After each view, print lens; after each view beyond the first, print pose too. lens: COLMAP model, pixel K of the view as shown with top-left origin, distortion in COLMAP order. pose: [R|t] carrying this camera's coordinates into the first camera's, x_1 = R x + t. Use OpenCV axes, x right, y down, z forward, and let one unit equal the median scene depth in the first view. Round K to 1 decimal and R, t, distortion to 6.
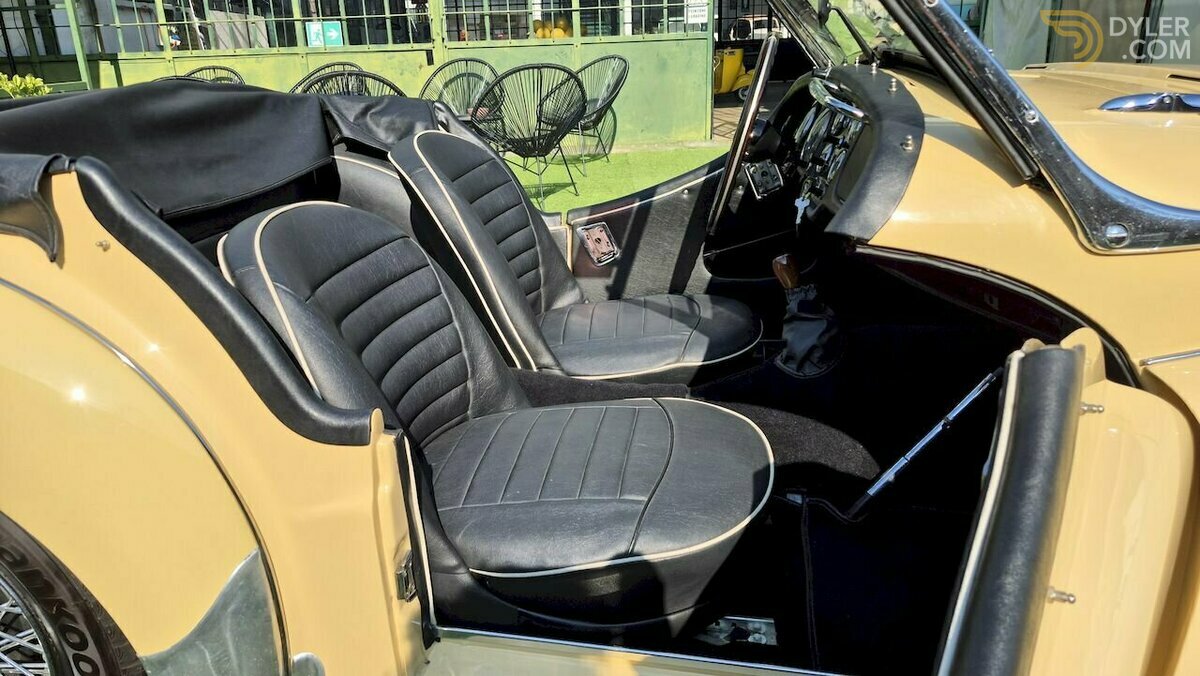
lens RADIAL K [[828.2, 0, 597.5], [0, 828.2, 334.1], [0, 0, 1]] dist [0.058488, -0.085375]
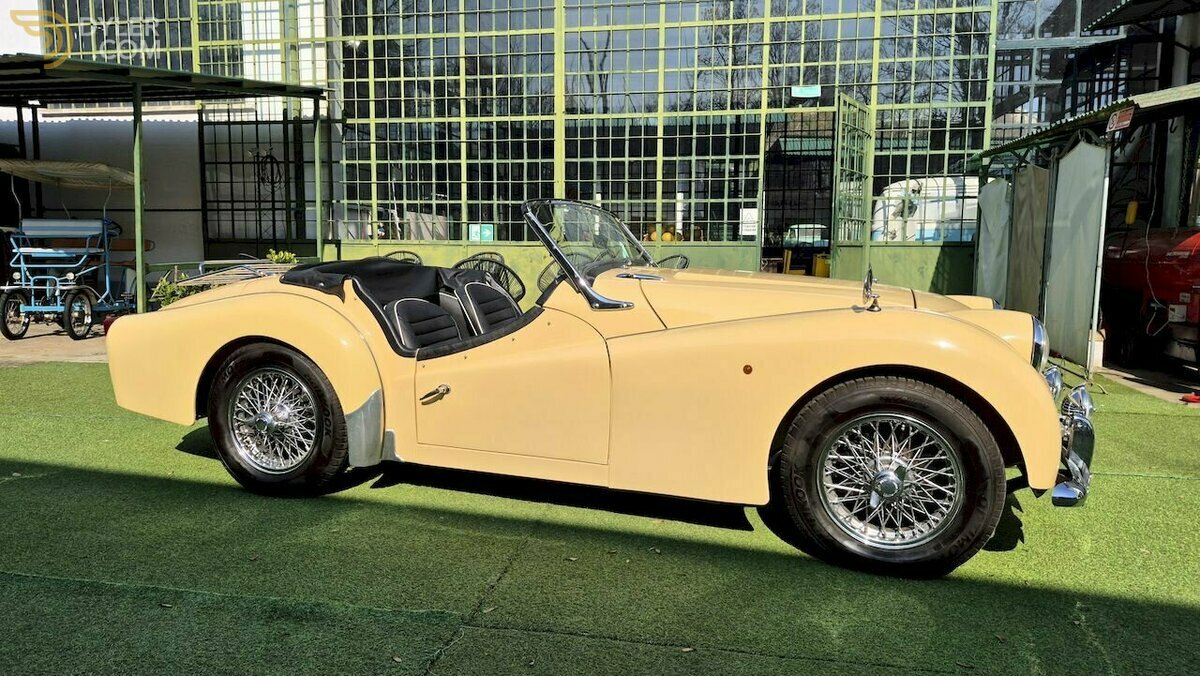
lens RADIAL K [[828.2, 0, 597.5], [0, 828.2, 334.1], [0, 0, 1]] dist [0.058488, -0.085375]
pose [[0.980928, 0.060071, -0.184858, 0.136670], [-0.099498, 0.972179, -0.212057, 0.085516], [0.166976, 0.226405, 0.959614, -0.275166]]
